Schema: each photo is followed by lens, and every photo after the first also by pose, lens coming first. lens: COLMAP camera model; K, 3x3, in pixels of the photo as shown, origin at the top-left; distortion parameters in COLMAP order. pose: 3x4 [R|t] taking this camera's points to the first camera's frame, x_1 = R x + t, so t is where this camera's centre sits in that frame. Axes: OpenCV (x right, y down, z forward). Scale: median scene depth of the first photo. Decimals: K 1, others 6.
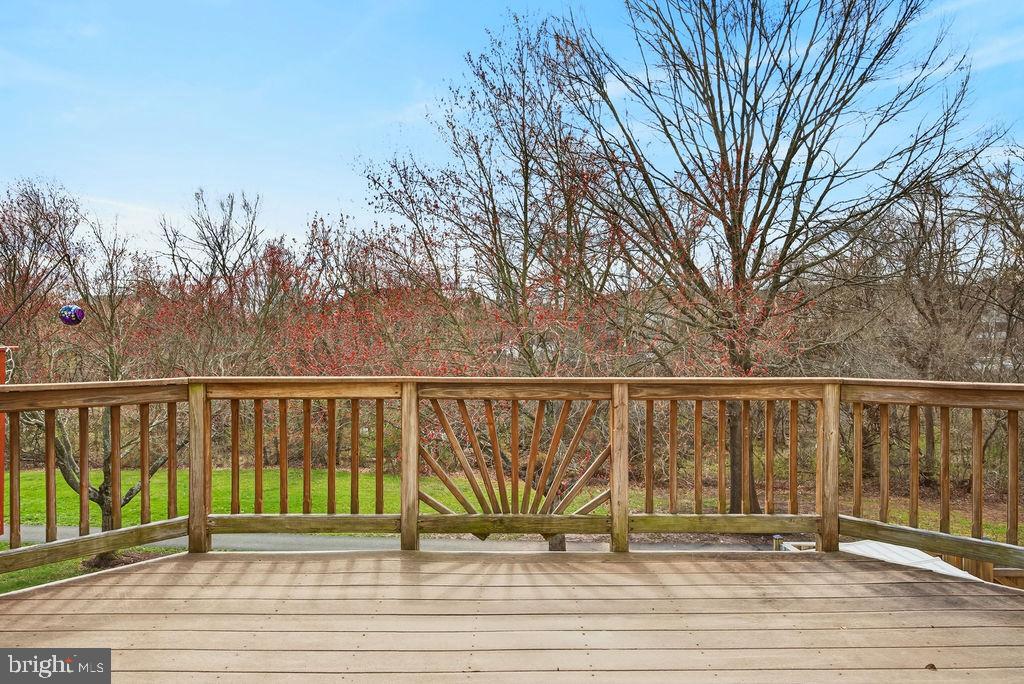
lens RADIAL K [[641.2, 0, 518.1], [0, 641.2, 347.5], [0, 0, 1]] dist [0.008264, 0.001305]
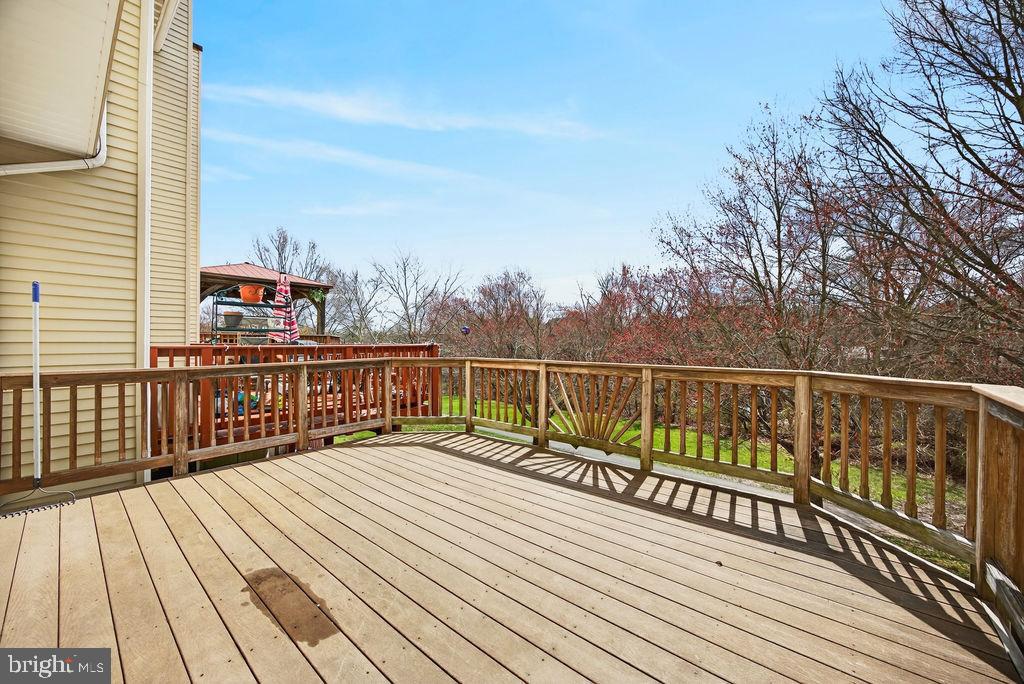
lens RADIAL K [[398.3, 0, 506.0], [0, 398.3, 350.2], [0, 0, 1]] dist [-0.002175, 0.000519]
pose [[0.757361, 0.015040, -0.652823, 0.550014], [-0.007533, 0.999869, 0.014296, -0.002041], [0.652953, -0.005909, 0.757375, -0.010355]]
